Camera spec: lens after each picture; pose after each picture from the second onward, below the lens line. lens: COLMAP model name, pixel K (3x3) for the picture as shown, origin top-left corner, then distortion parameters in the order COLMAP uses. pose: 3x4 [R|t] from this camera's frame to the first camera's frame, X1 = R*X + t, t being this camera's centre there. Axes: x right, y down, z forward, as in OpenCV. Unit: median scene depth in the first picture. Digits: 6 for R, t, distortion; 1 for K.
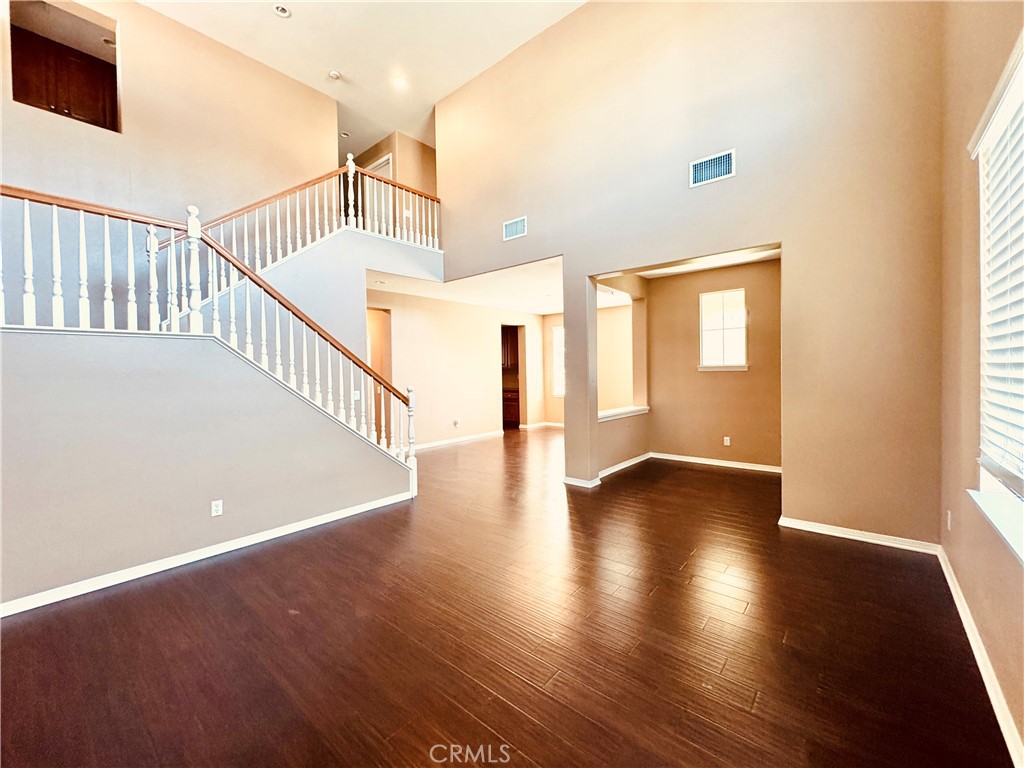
lens RADIAL K [[416.6, 0, 513.7], [0, 416.6, 381.0], [0, 0, 1]] dist [-0.007755, 0.000062]
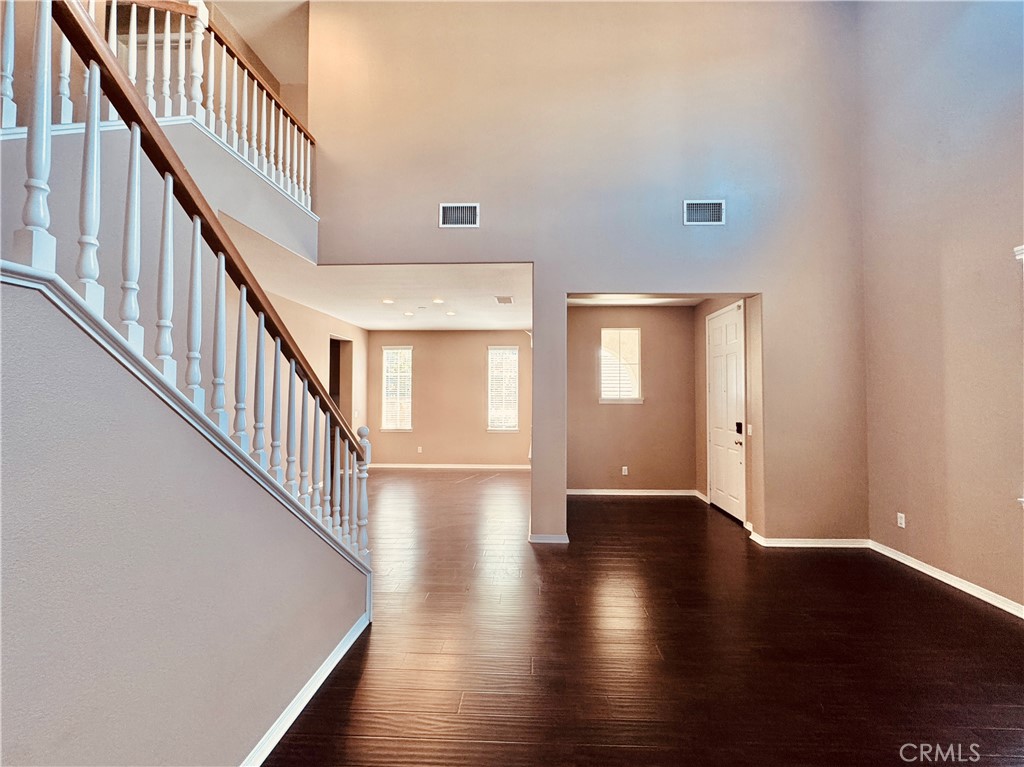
lens RADIAL K [[416.6, 0, 522.3], [0, 416.6, 388.1], [0, 0, 1]] dist [-0.007755, 0.000062]
pose [[0.785624, 0.030444, 0.617955, -0.347086], [-0.000377, 0.998812, -0.048728, -0.012029], [-0.618704, 0.038049, 0.784702, 0.324211]]
